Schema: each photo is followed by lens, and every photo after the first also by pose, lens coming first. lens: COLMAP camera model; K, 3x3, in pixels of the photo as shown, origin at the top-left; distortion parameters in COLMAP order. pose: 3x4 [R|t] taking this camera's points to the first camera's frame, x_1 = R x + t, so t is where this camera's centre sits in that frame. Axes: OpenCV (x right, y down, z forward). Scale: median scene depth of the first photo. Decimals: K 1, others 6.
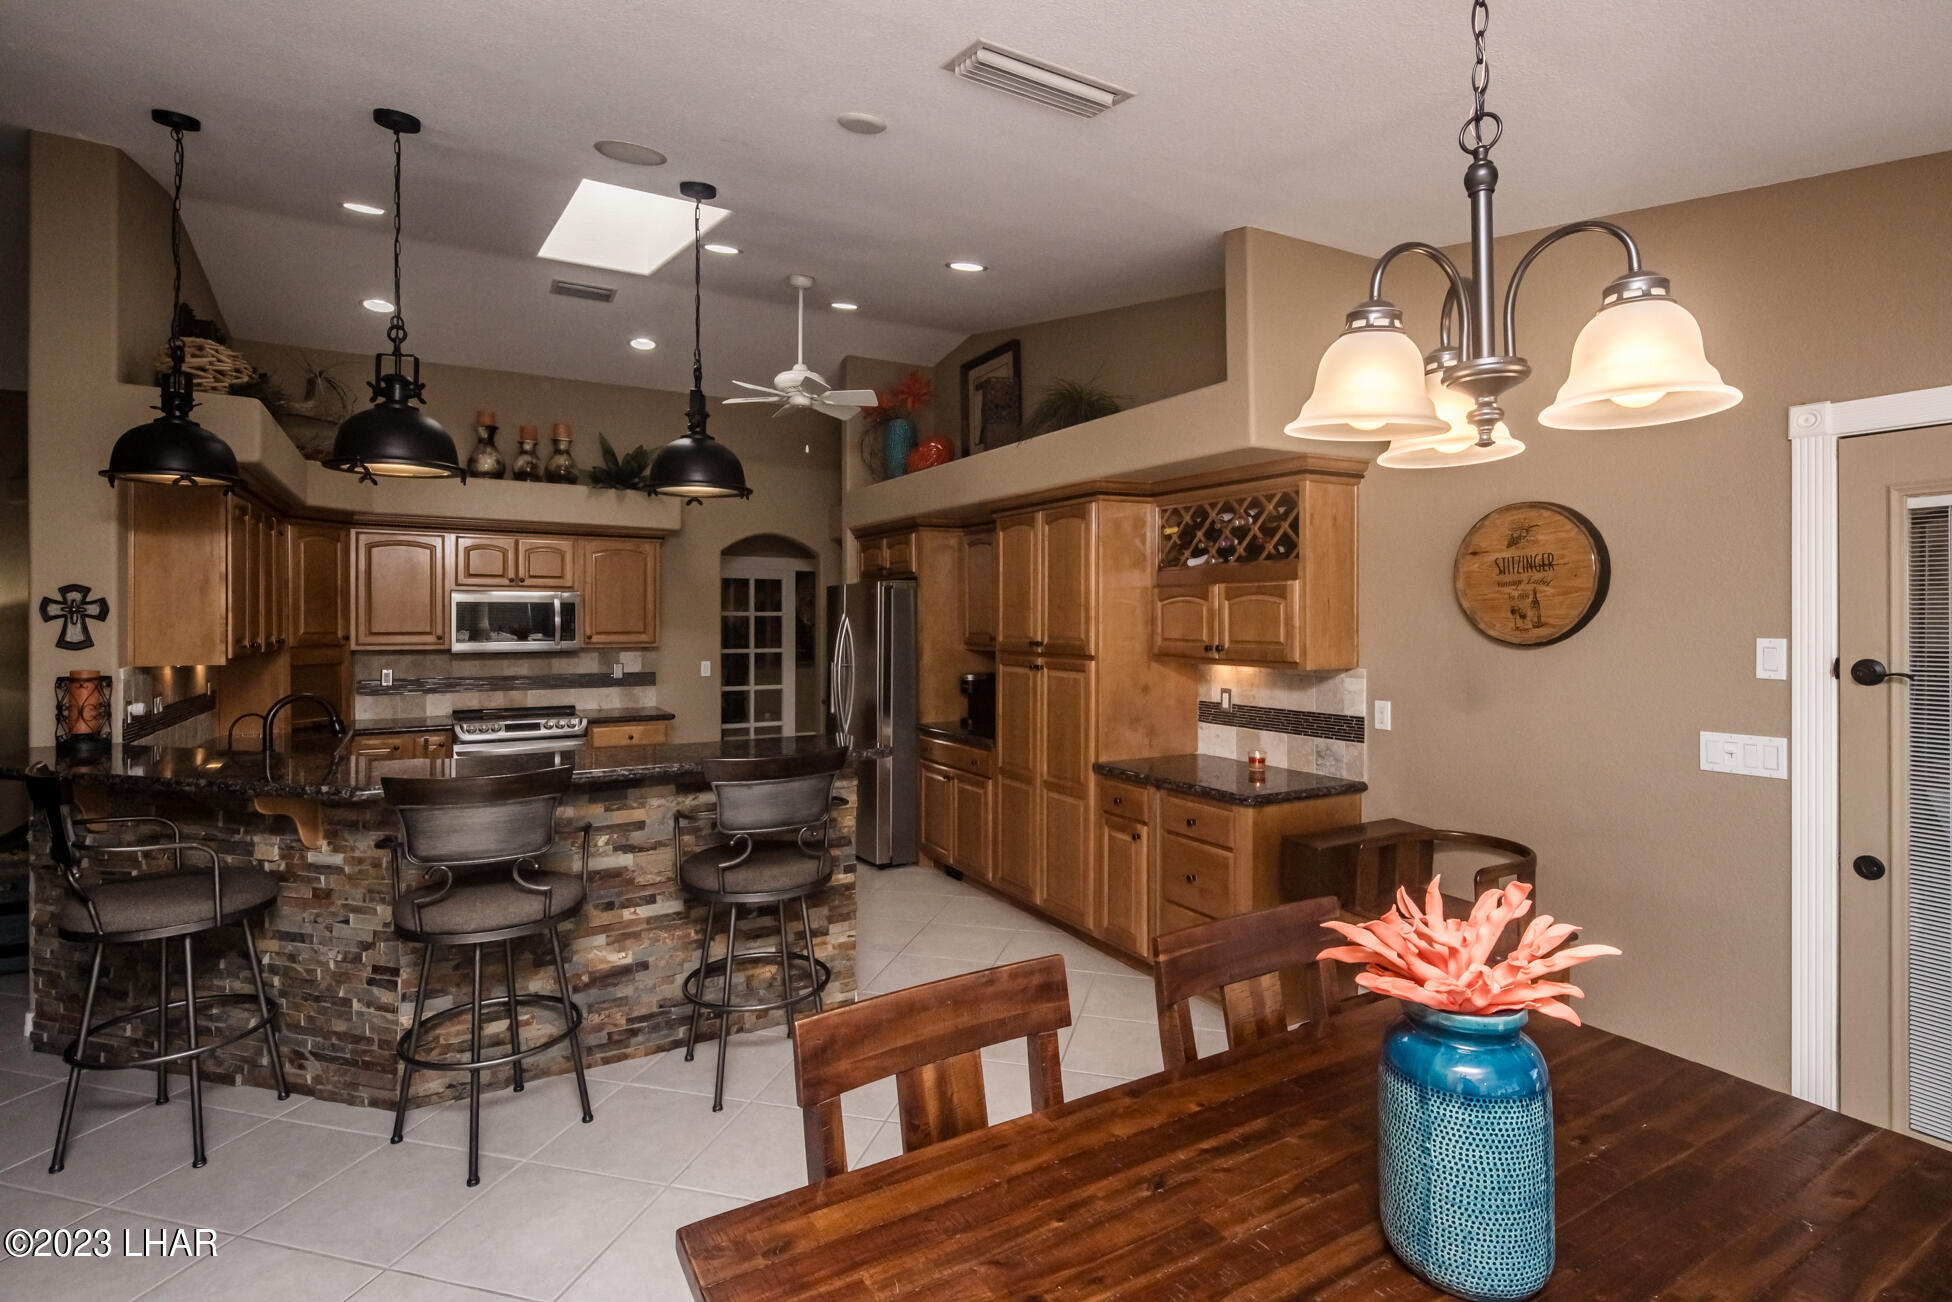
lens RADIAL K [[915.2, 0, 984.8], [0, 915.2, 622.9], [0, 0, 1]] dist [0.000294, -0.000396]
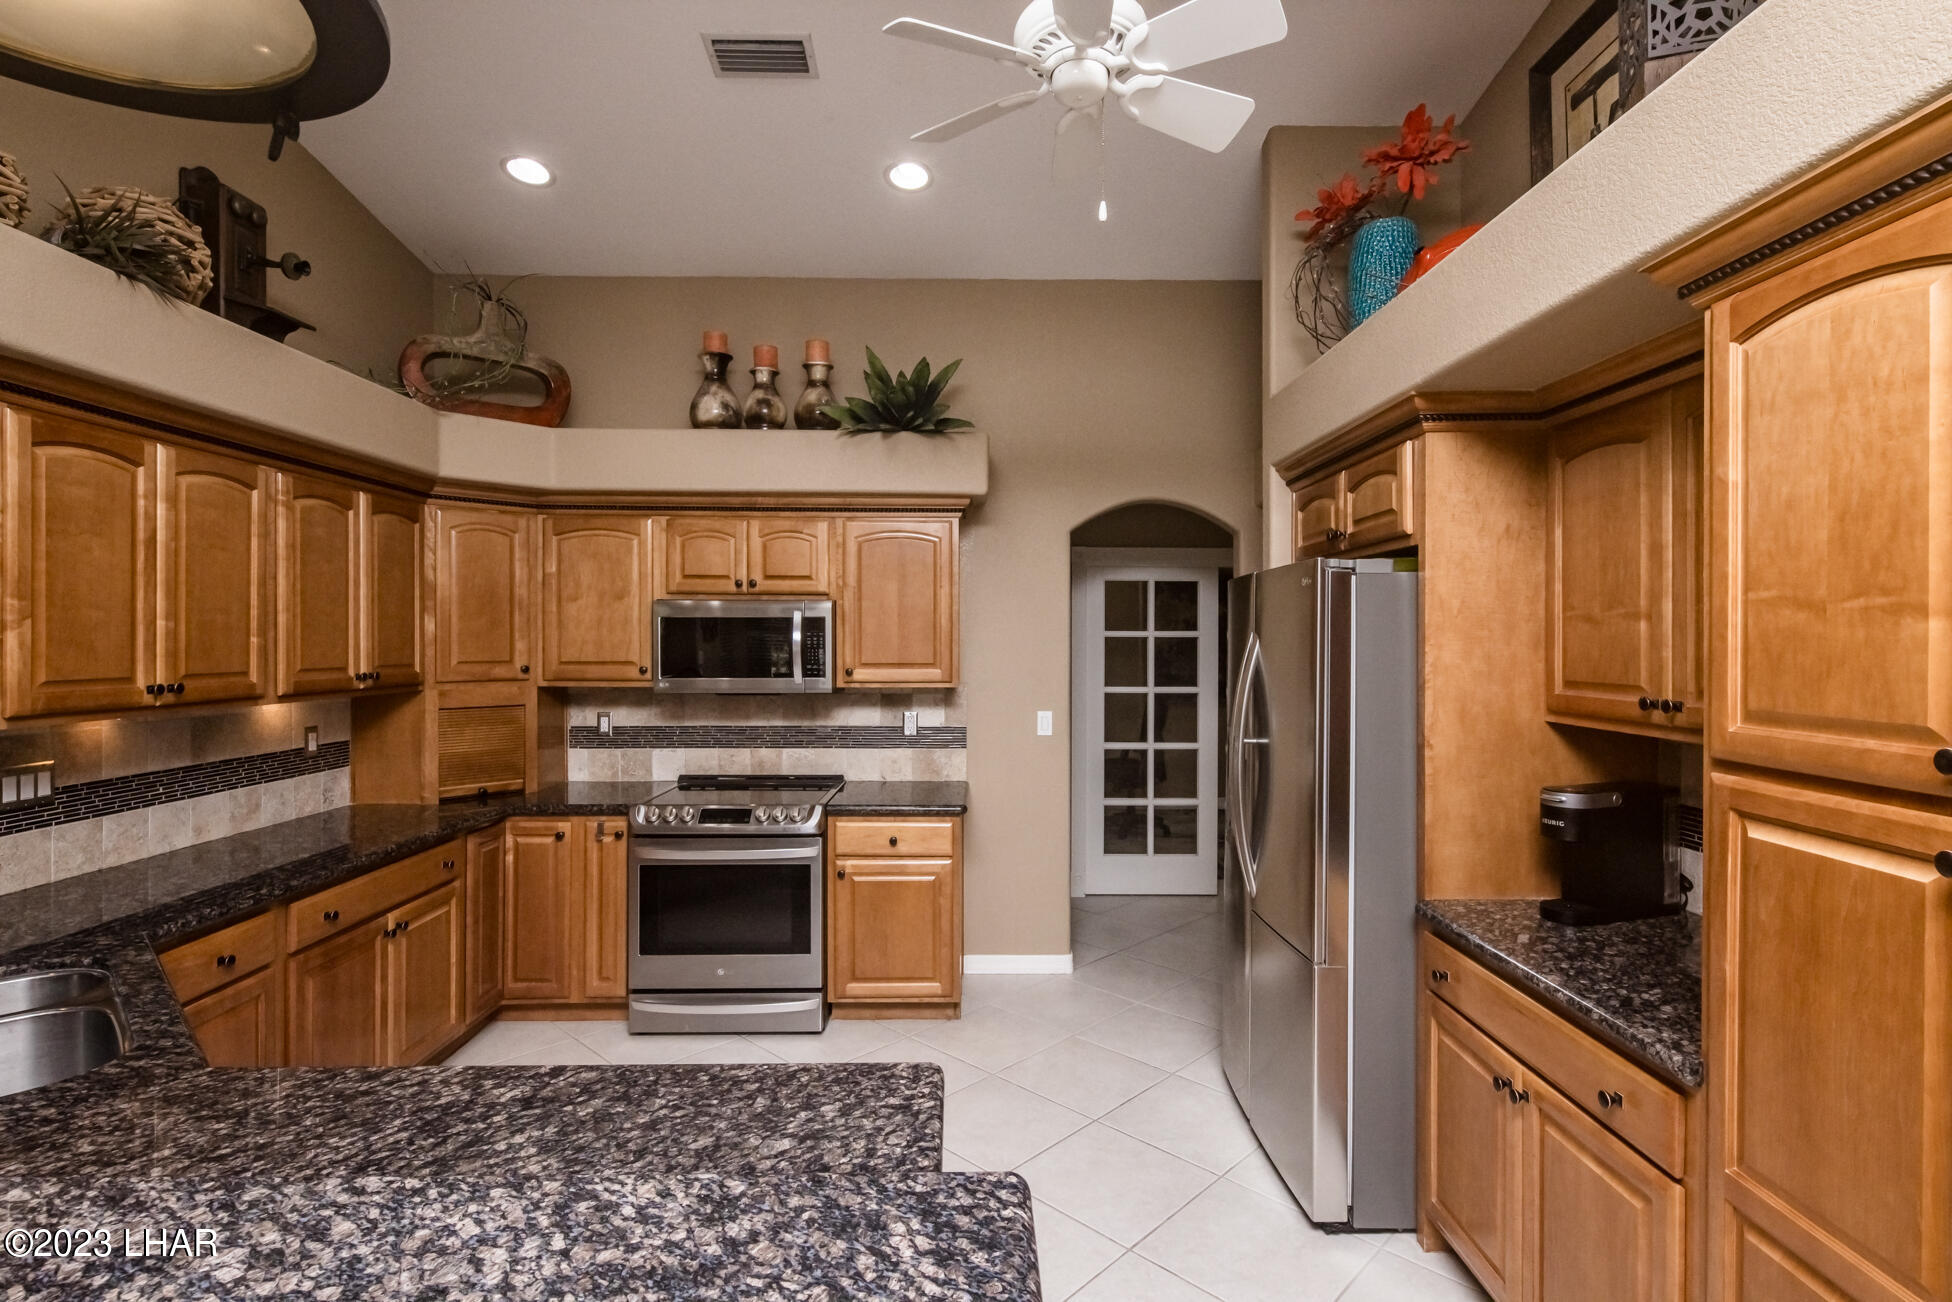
lens RADIAL K [[961.2, 0, 980.2], [0, 961.2, 640.8], [0, 0, 1]] dist [0.000598, -0.000230]
pose [[0.870346, 0.001245, -0.492439, -0.029770], [-0.003141, 0.999990, -0.003023, -0.003998], [0.492430, 0.004178, 0.870342, 0.494983]]
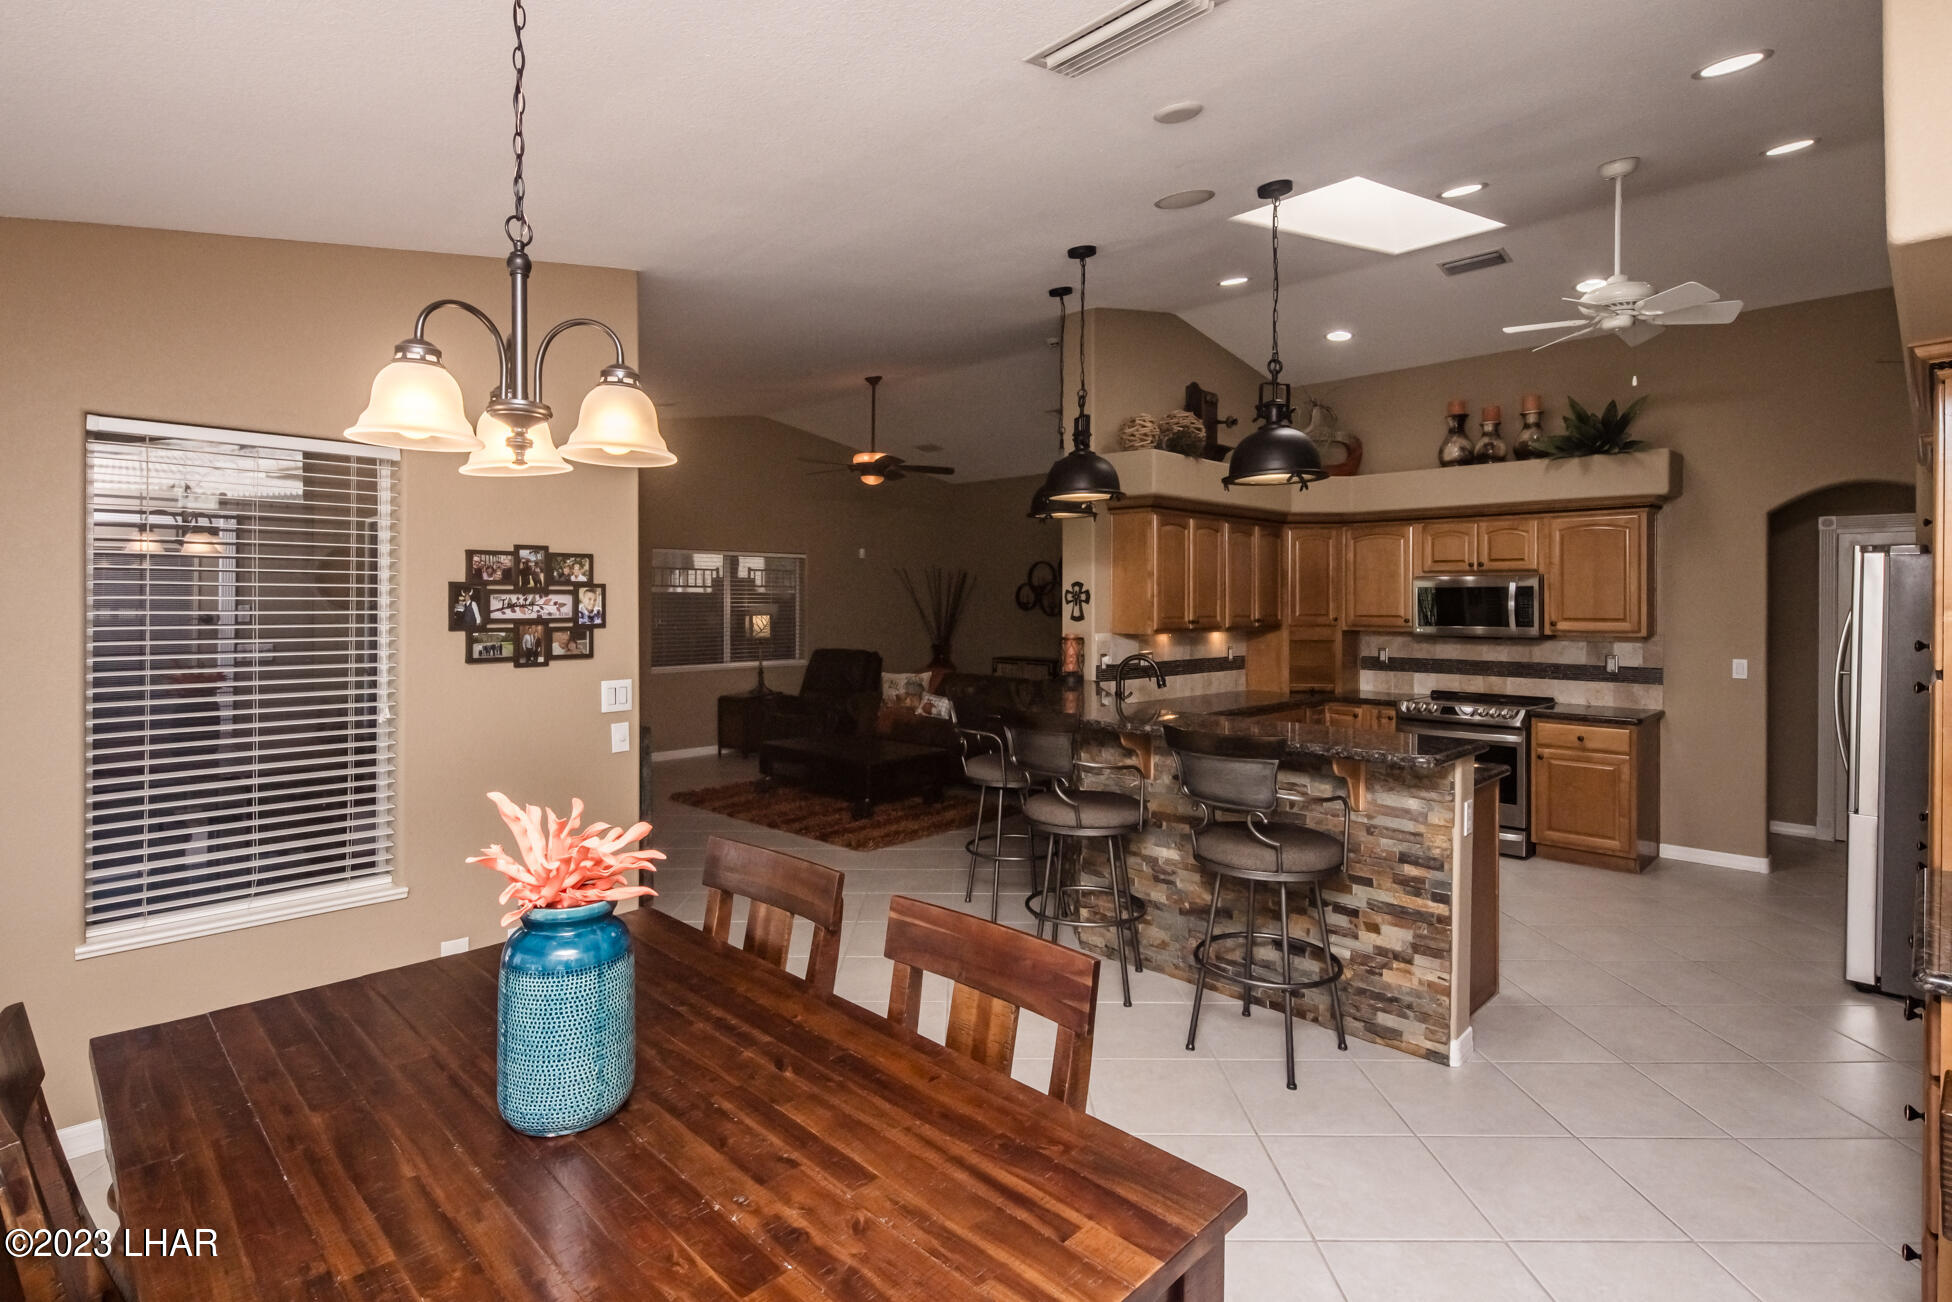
lens RADIAL K [[940.9, 0, 978.7], [0, 940.9, 607.1], [0, 0, 1]] dist [-0.002071, -0.001060]
pose [[0.267260, 0.003022, -0.963620, 0.334267], [-0.005963, 0.999981, 0.001482, 0.001232], [0.963606, 0.005350, 0.267273, 0.209633]]
